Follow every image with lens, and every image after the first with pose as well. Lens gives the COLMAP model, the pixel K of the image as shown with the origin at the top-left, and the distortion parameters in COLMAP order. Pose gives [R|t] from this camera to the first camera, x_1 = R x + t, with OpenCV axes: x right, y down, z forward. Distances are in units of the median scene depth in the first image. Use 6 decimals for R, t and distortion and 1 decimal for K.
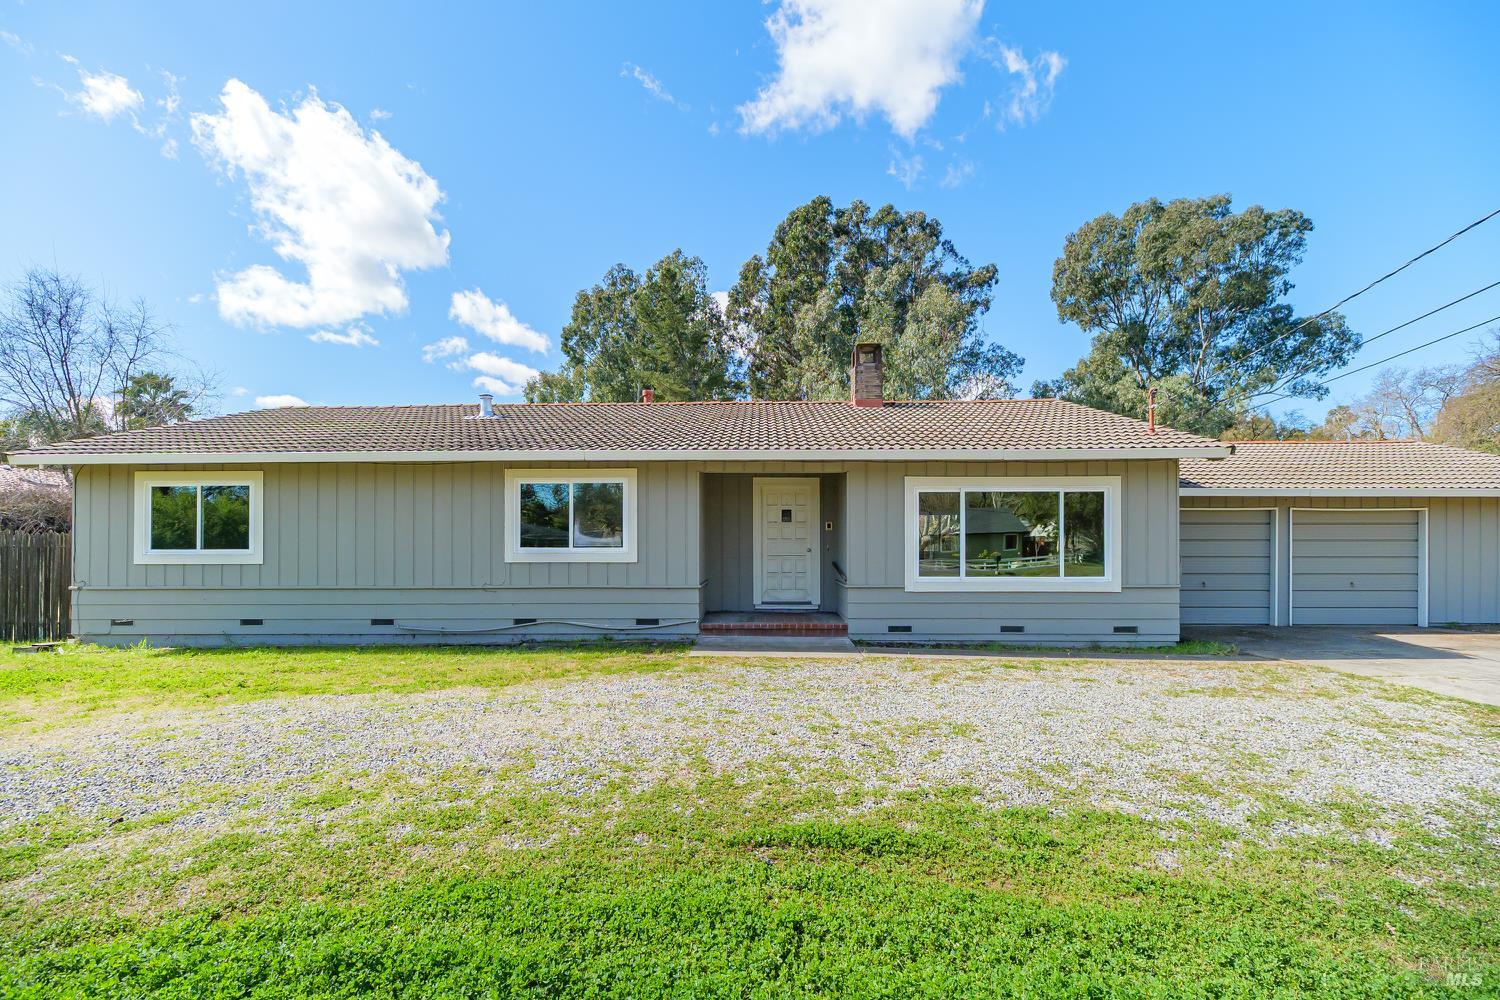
lens RADIAL K [[670.9, 0, 755.4], [0, 670.9, 538.3], [0, 0, 1]] dist [0.001090, -0.000046]
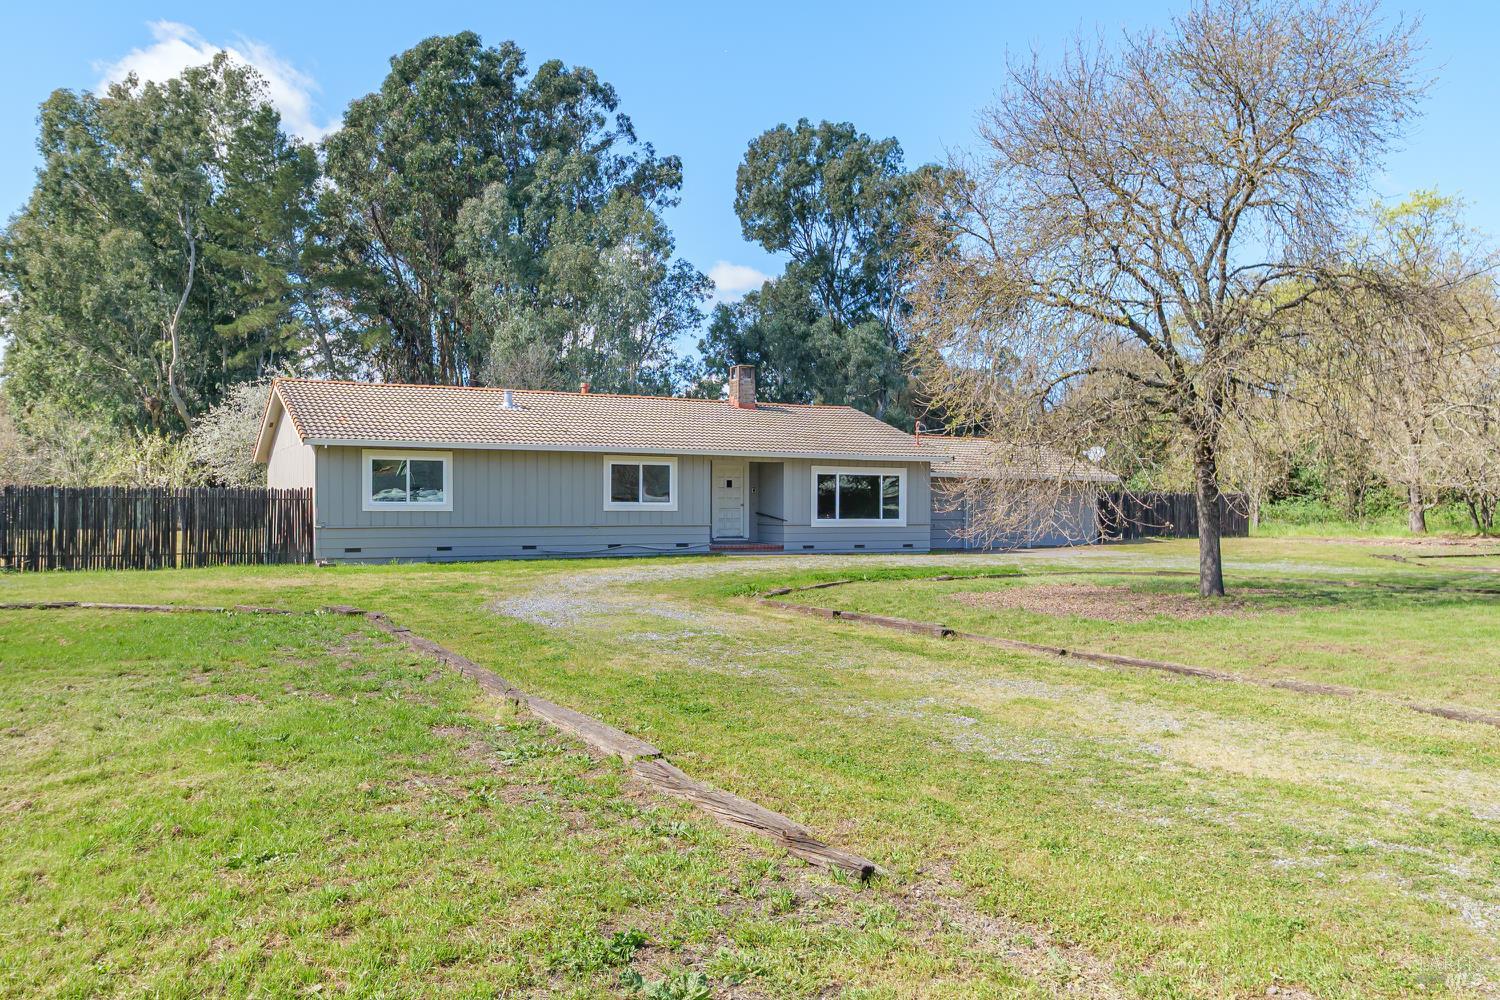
lens RADIAL K [[1167.9, 0, 750.0], [0, 1167.9, 500.0], [0, 0, 1]] dist [-0.004067, -0.001486]
pose [[0.879240, 0.009808, 0.476278, -1.413152], [-0.012190, 0.999924, 0.001913, -0.000928], [-0.476223, -0.007488, 0.879293, -1.701748]]
